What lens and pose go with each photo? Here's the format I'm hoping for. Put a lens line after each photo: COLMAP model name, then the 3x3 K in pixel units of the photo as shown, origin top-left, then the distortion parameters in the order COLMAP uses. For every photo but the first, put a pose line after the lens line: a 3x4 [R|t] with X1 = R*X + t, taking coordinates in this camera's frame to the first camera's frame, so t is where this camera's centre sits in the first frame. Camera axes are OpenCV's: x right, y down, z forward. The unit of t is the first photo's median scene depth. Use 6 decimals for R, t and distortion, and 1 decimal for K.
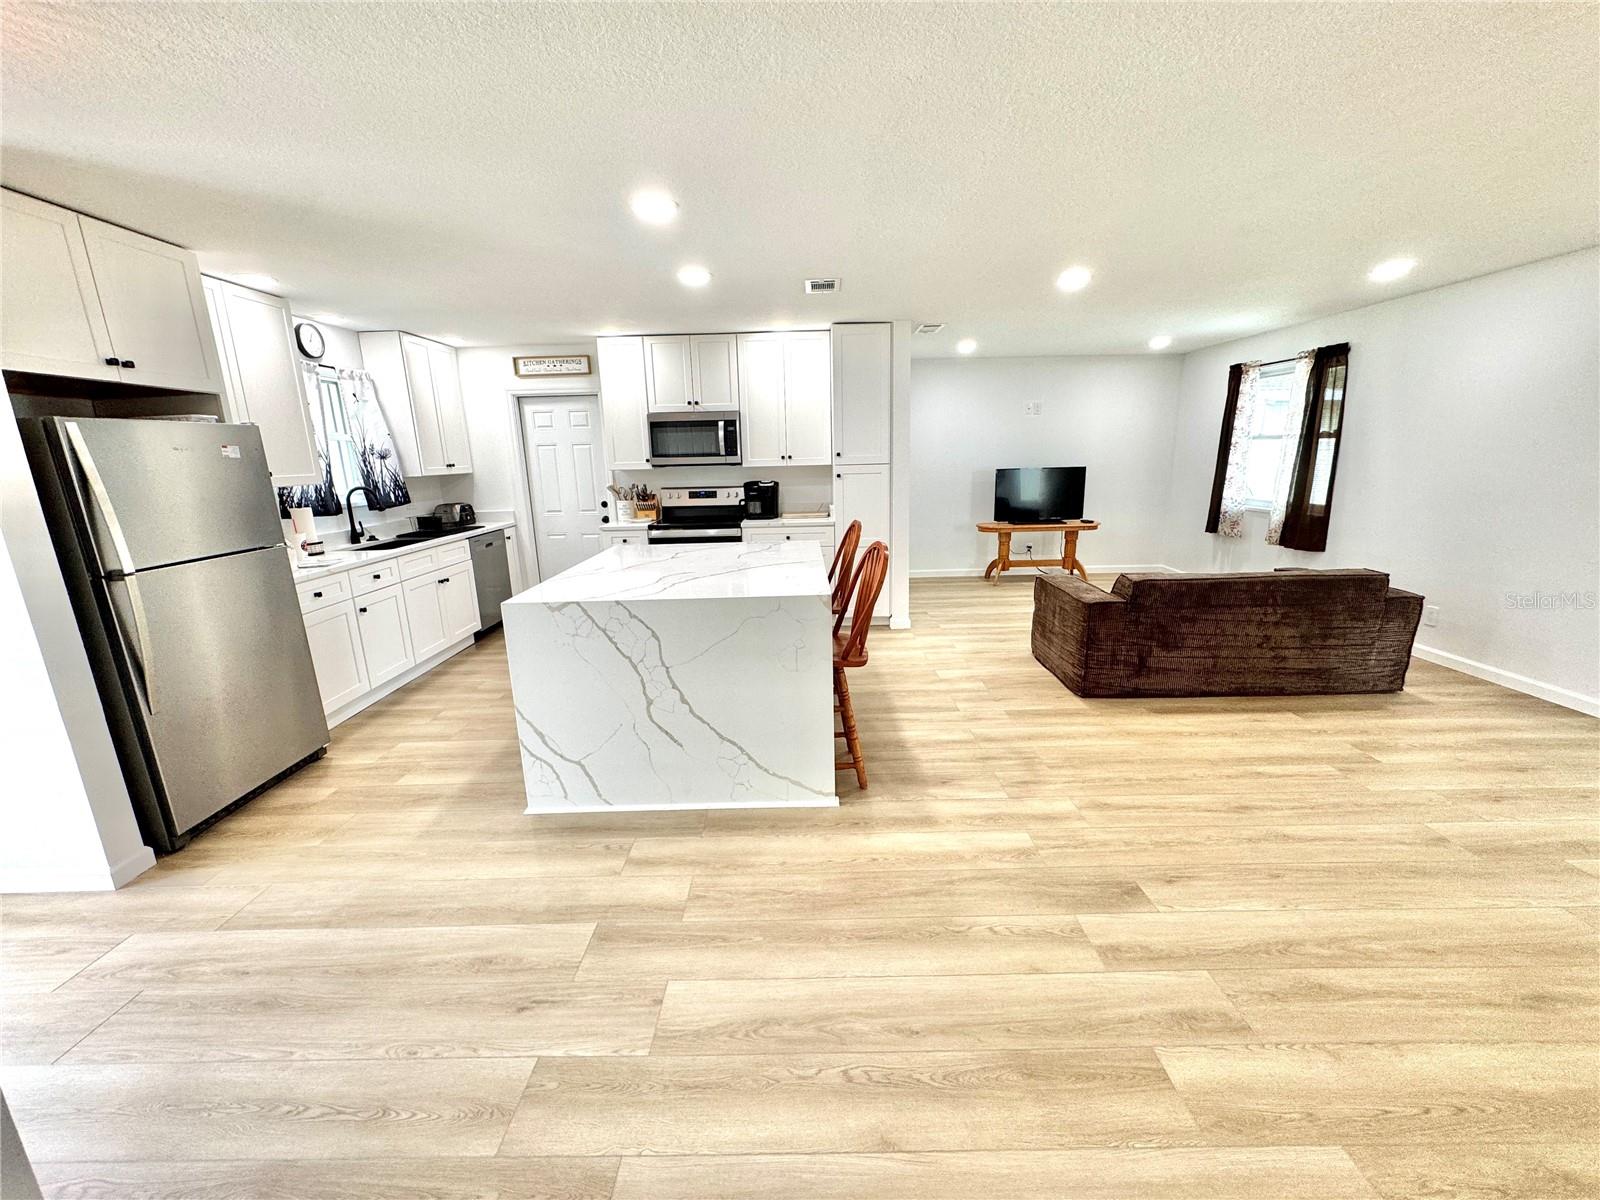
lens RADIAL K [[635.5, 0, 798.8], [0, 635.5, 599.9], [0, 0, 1]] dist [-0.001774, 0.000047]
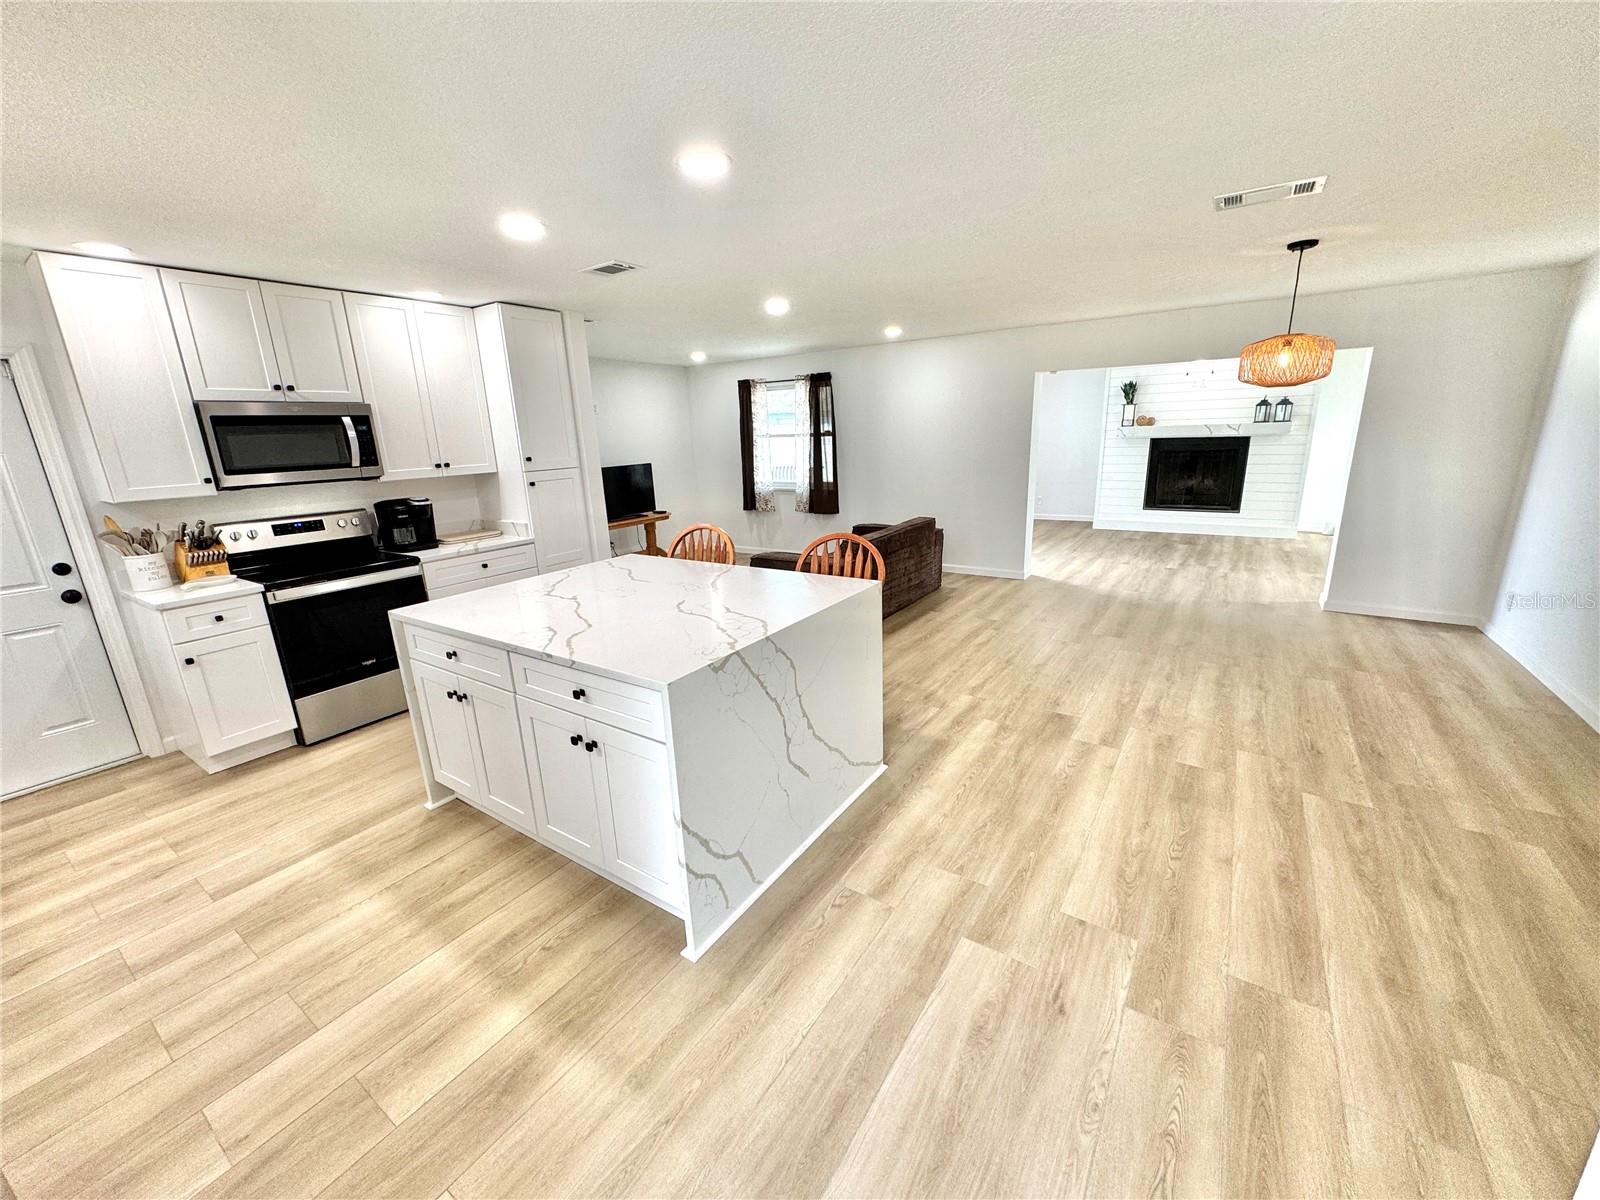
lens RADIAL K [[635.5, 0, 798.8], [0, 635.5, 599.9], [0, 0, 1]] dist [-0.001774, 0.000047]
pose [[0.556116, -0.212065, 0.803594, -0.663613], [0.209222, 0.971481, 0.111581, -0.093761], [-0.804339, 0.106078, 0.584624, 0.334915]]
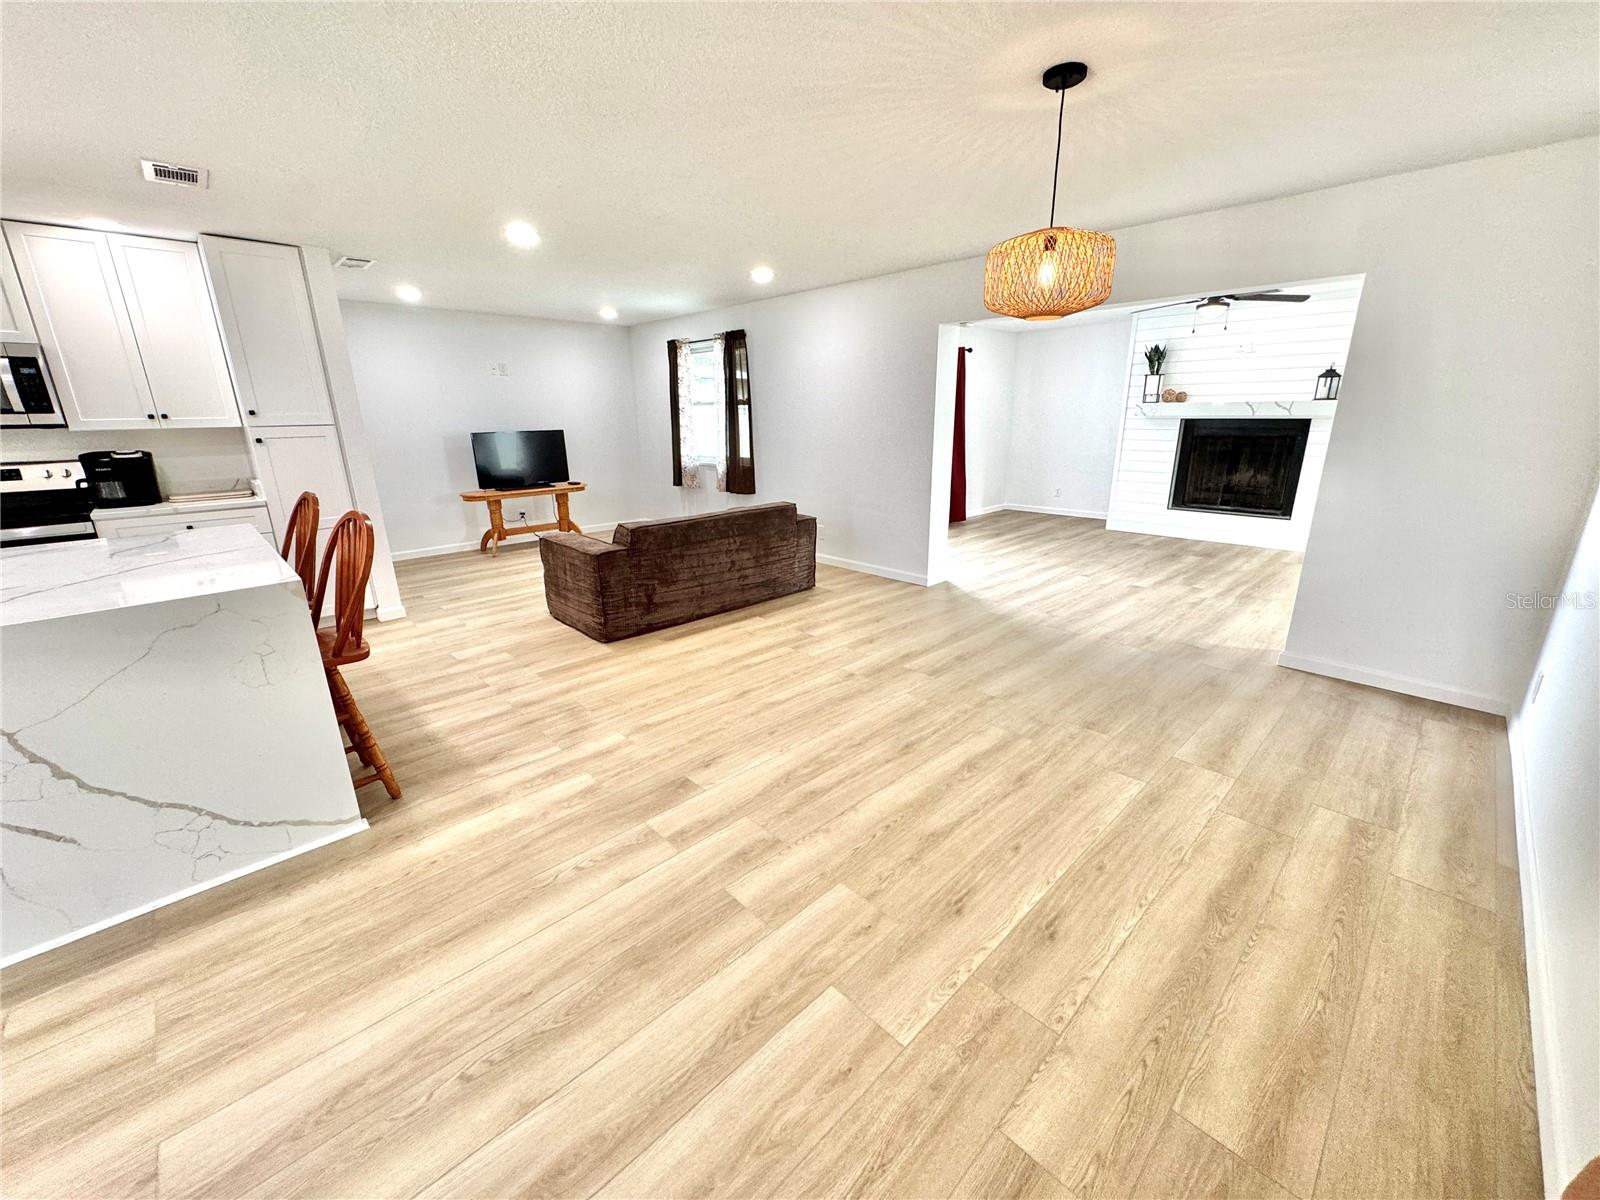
lens RADIAL K [[635.5, 0, 798.8], [0, 635.5, 599.9], [0, 0, 1]] dist [-0.001774, 0.000047]
pose [[0.717631, -0.183720, 0.671753, -0.029252], [0.152789, 0.982610, 0.105514, 0.019908], [-0.679456, 0.026917, 0.733222, -0.009547]]
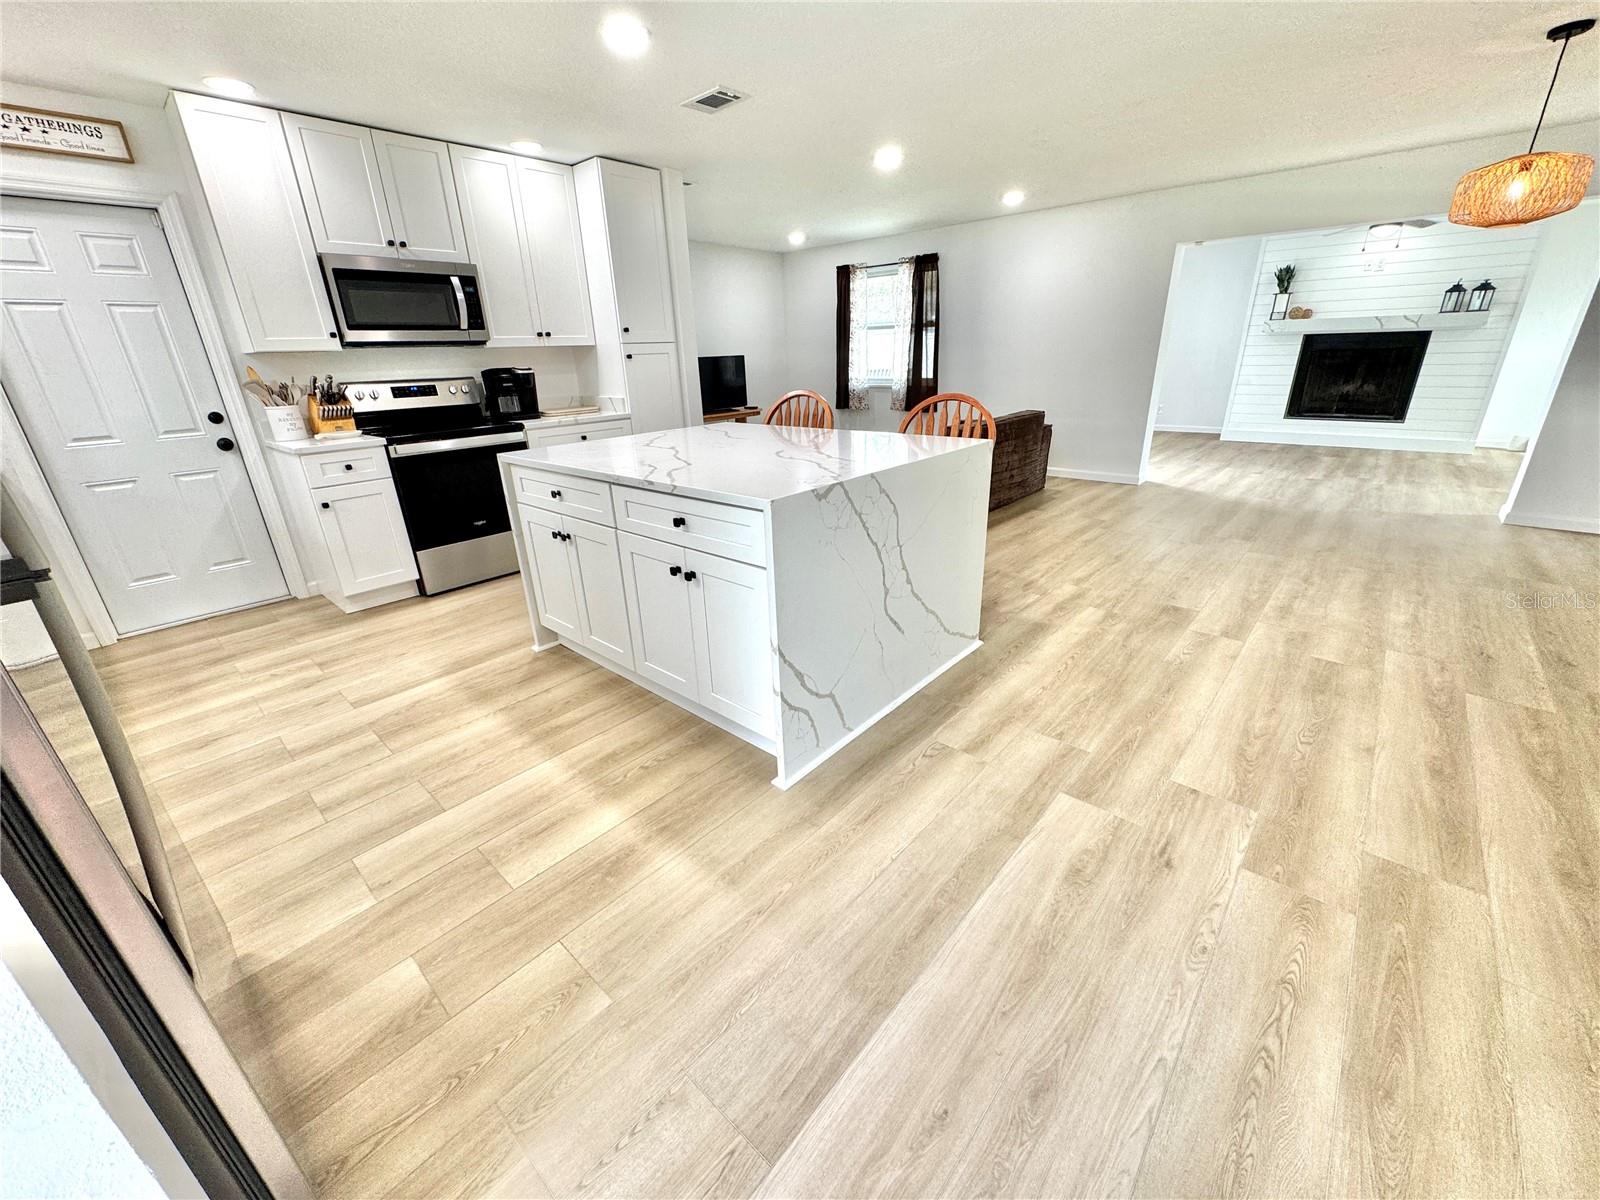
lens RADIAL K [[635.5, 0, 798.8], [0, 635.5, 599.9], [0, 0, 1]] dist [-0.001774, 0.000047]
pose [[0.663130, -0.270018, 0.698103, -0.675619], [0.182916, 0.962847, 0.198665, -0.015161], [-0.725810, -0.004046, 0.687884, 0.370106]]
